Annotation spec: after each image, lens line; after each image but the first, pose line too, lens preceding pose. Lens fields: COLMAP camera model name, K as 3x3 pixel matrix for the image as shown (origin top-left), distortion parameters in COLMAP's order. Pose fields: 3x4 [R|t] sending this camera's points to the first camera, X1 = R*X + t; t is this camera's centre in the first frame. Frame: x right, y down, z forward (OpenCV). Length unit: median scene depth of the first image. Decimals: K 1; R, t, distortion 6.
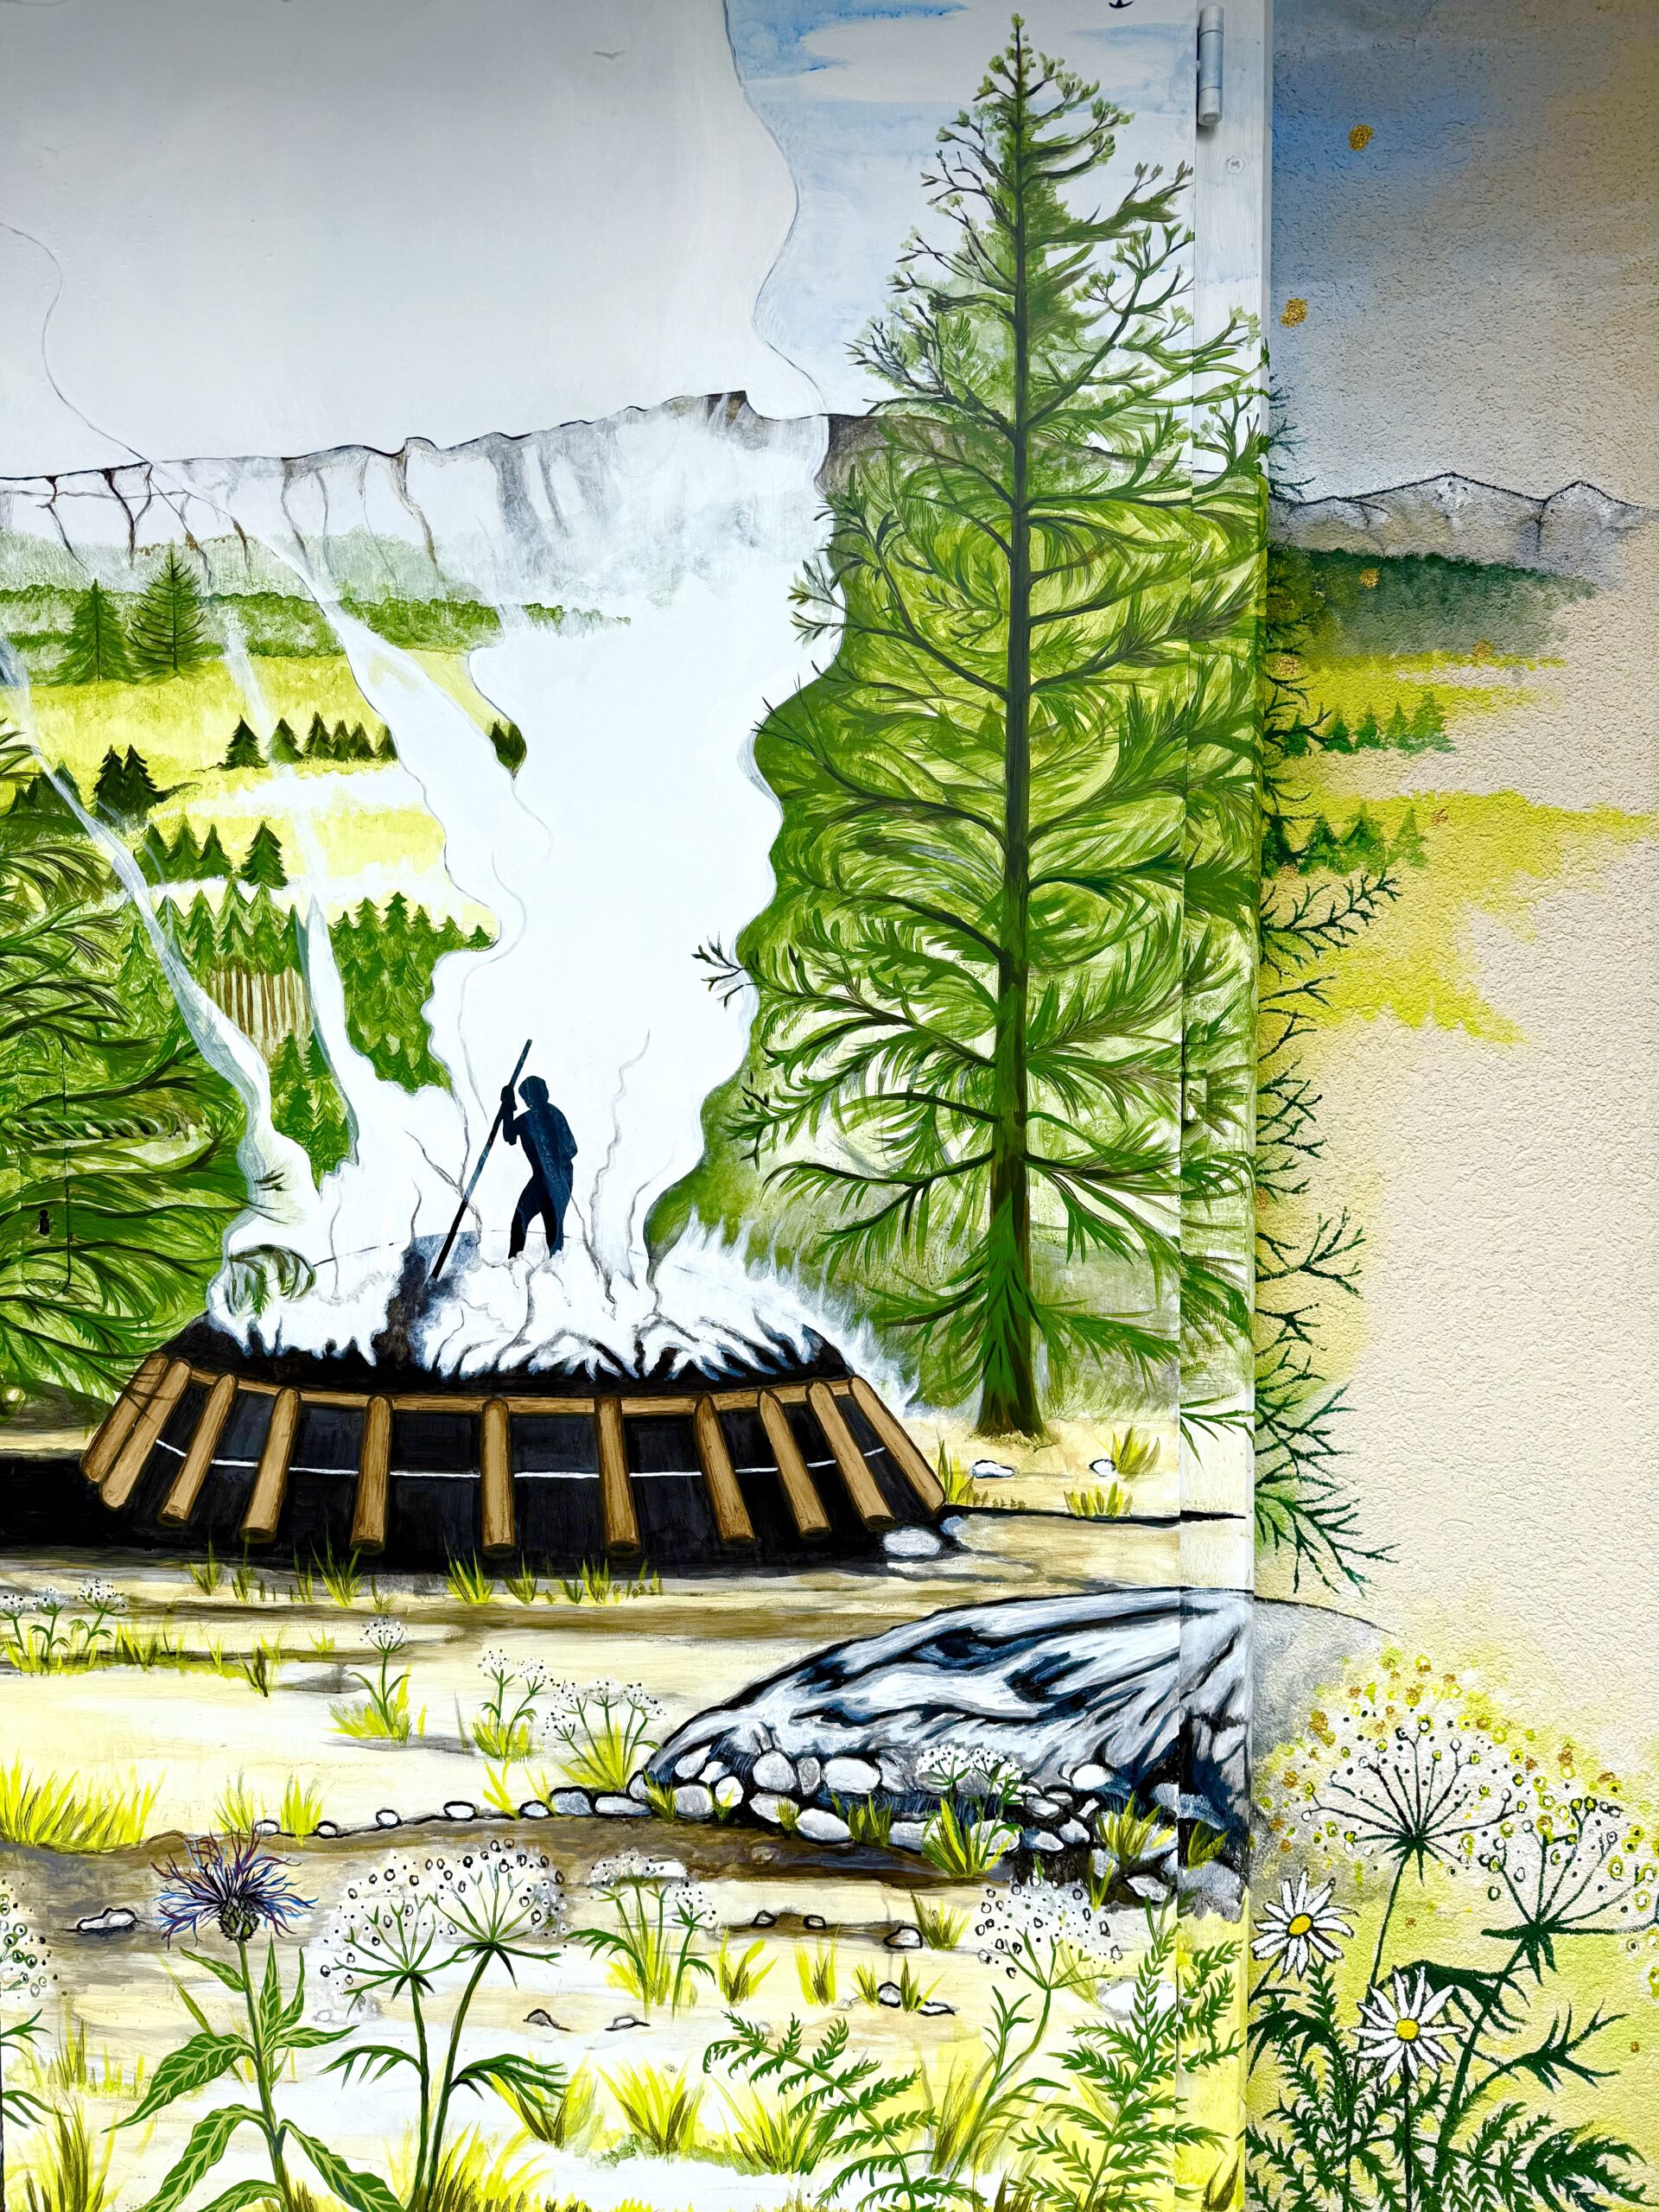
lens RADIAL K [[1637.8, 0, 799.3], [0, 1637.8, 1111.6], [0, 0, 1]] dist [0.009141, -0.015360]
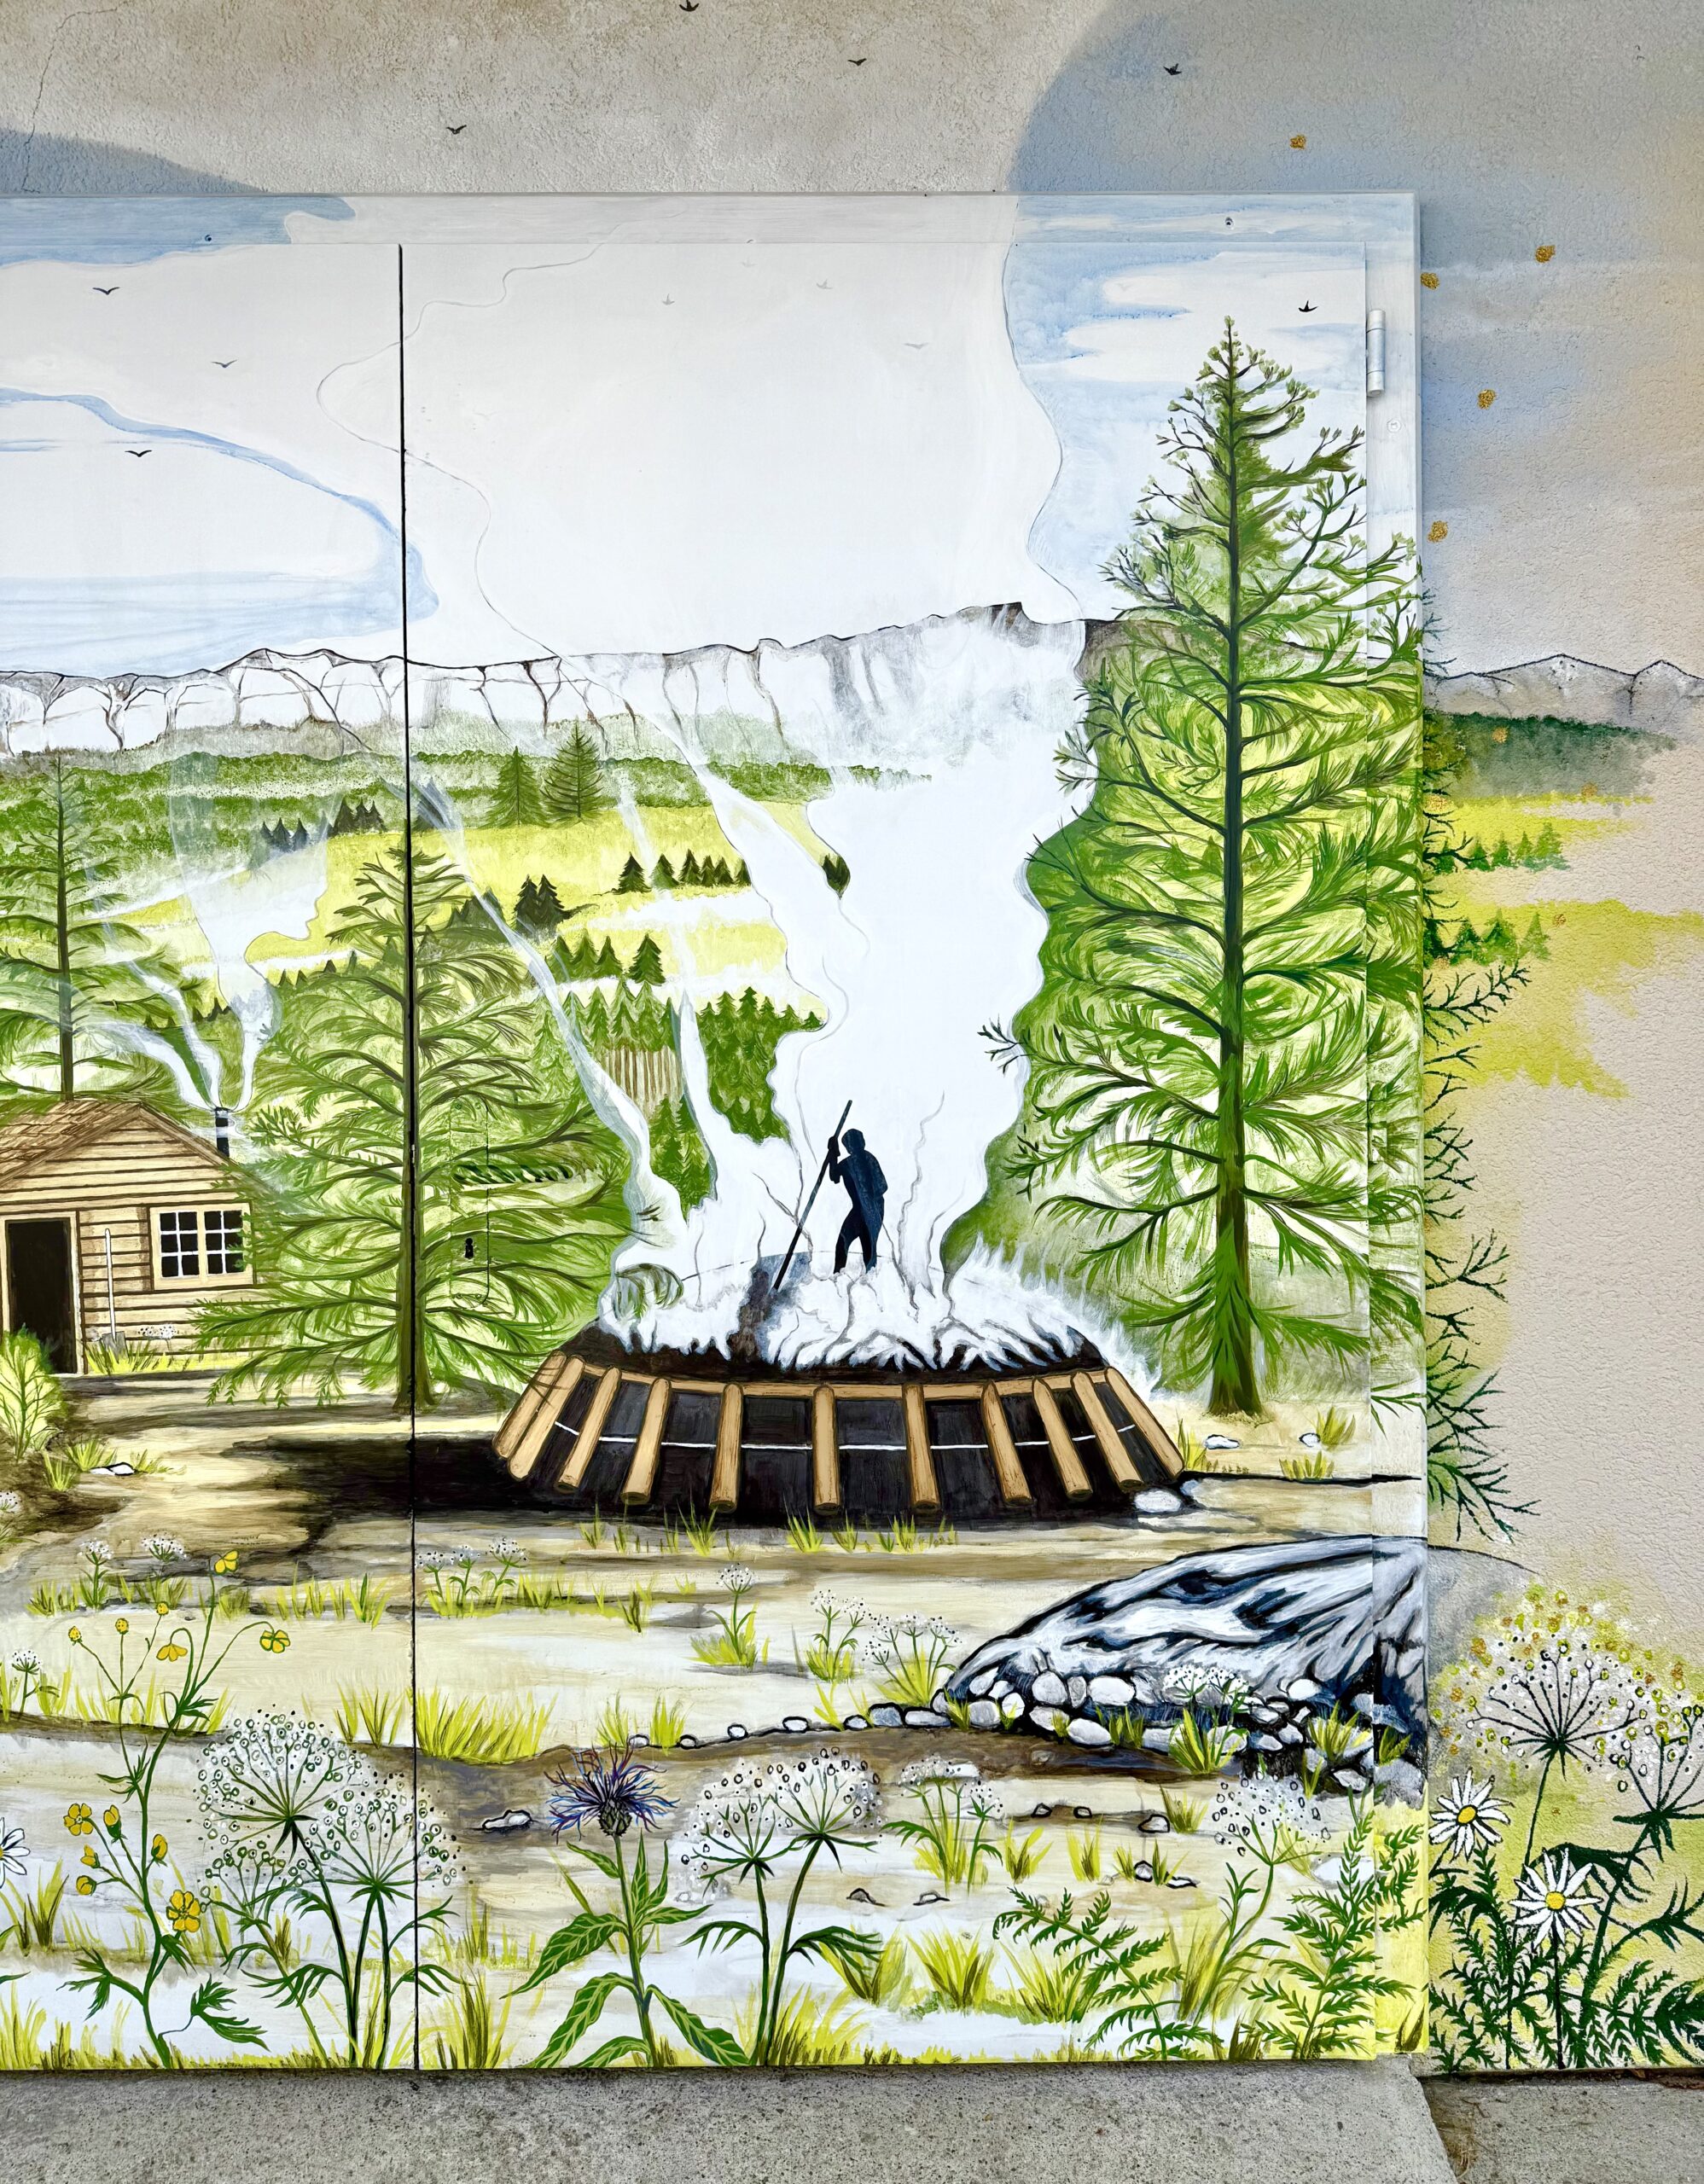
lens RADIAL K [[1681.7, 0, 842.7], [0, 1681.7, 1049.3], [0, 0, 1]] dist [0.009859, -0.017426]
pose [[0.999795, -0.006109, 0.019295, -0.190922], [0.006967, 0.998976, -0.044706, -0.025206], [-0.019002, 0.044832, 0.998814, -0.289091]]
